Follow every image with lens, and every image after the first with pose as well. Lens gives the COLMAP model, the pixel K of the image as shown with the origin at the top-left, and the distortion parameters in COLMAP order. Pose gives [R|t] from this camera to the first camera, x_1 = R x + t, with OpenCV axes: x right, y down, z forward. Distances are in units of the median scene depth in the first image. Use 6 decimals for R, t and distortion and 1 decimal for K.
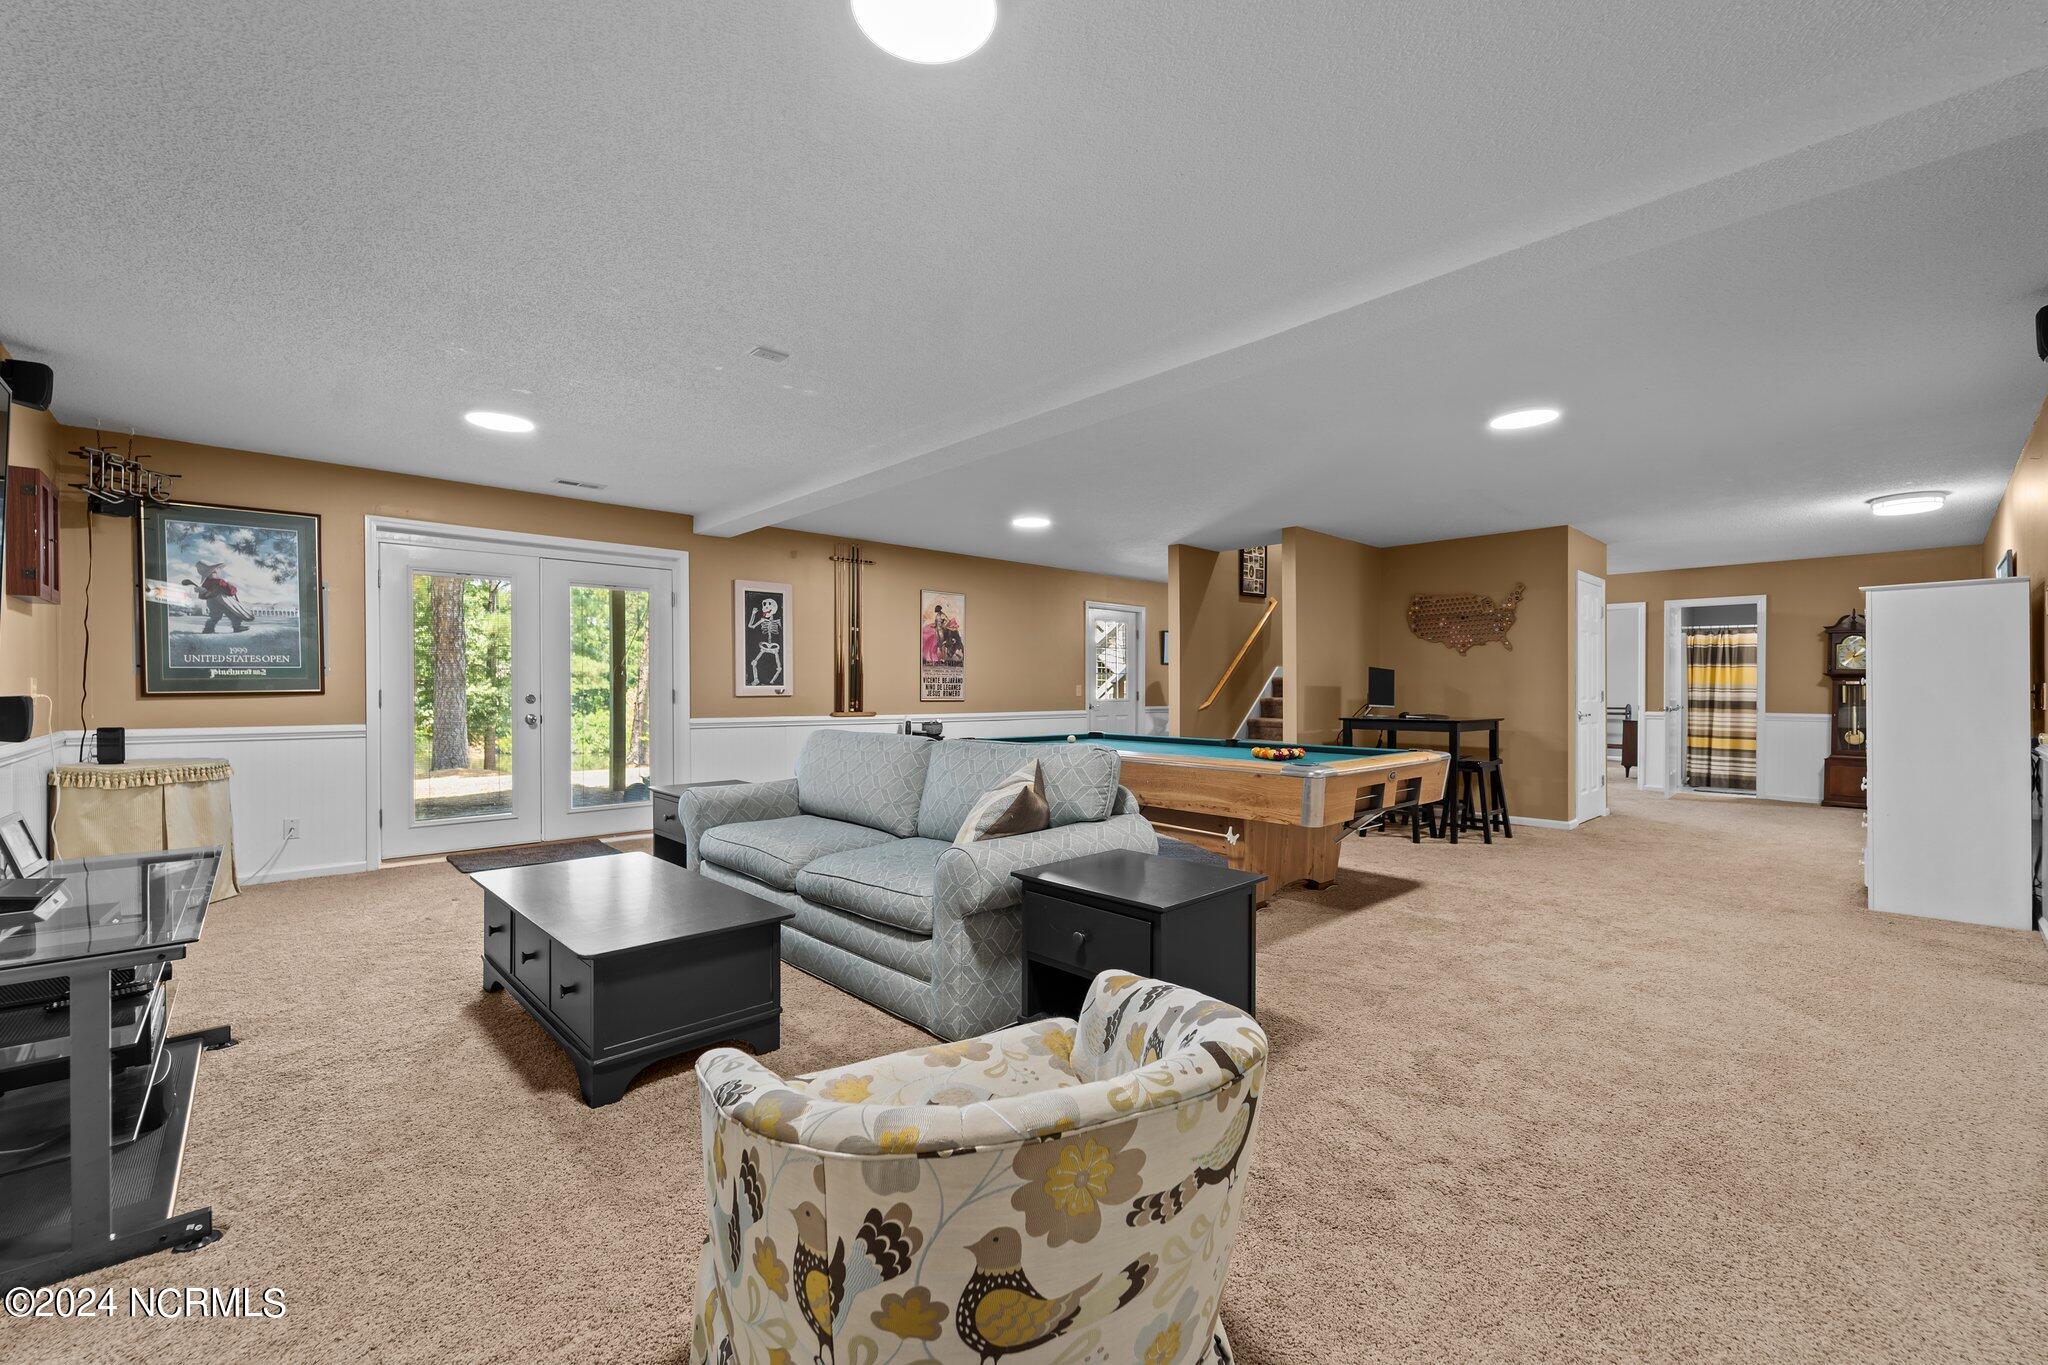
lens RADIAL K [[828.9, 0, 1034.4], [0, 828.9, 689.8], [0, 0, 1]] dist [-0.004891, -0.000323]
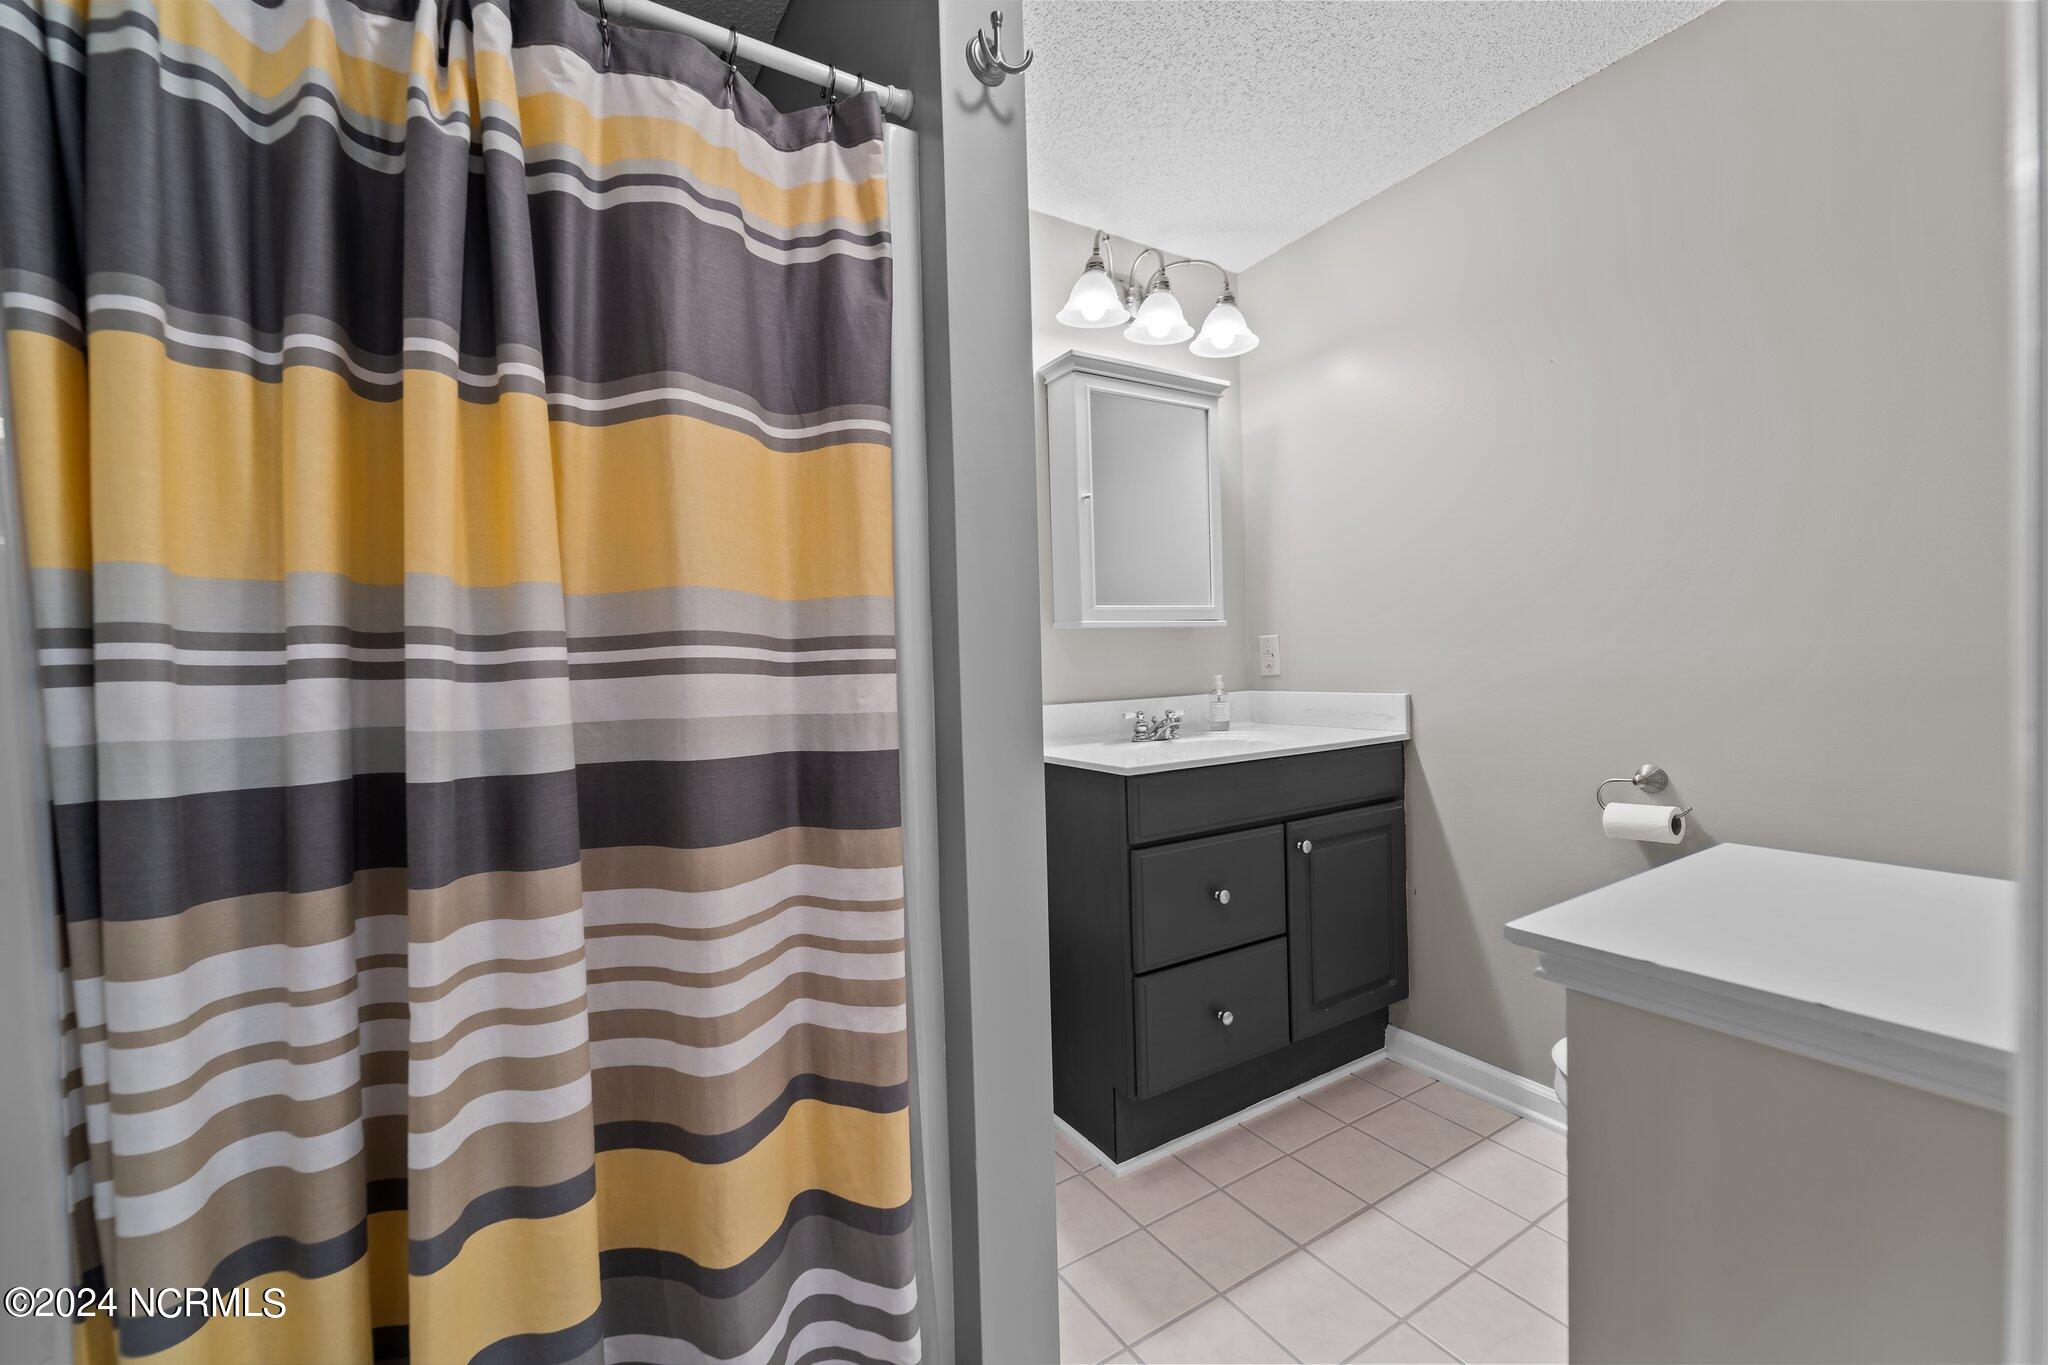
lens RADIAL K [[828.9, 0, 1031.6], [0, 828.9, 680.7], [0, 0, 1]] dist [-0.004891, -0.000323]
pose [[0.232193, -0.039232, 0.971878, 0.756029], [0.034319, 0.998895, 0.032123, 0.002190], [-0.972064, 0.025895, 0.233283, 0.917560]]
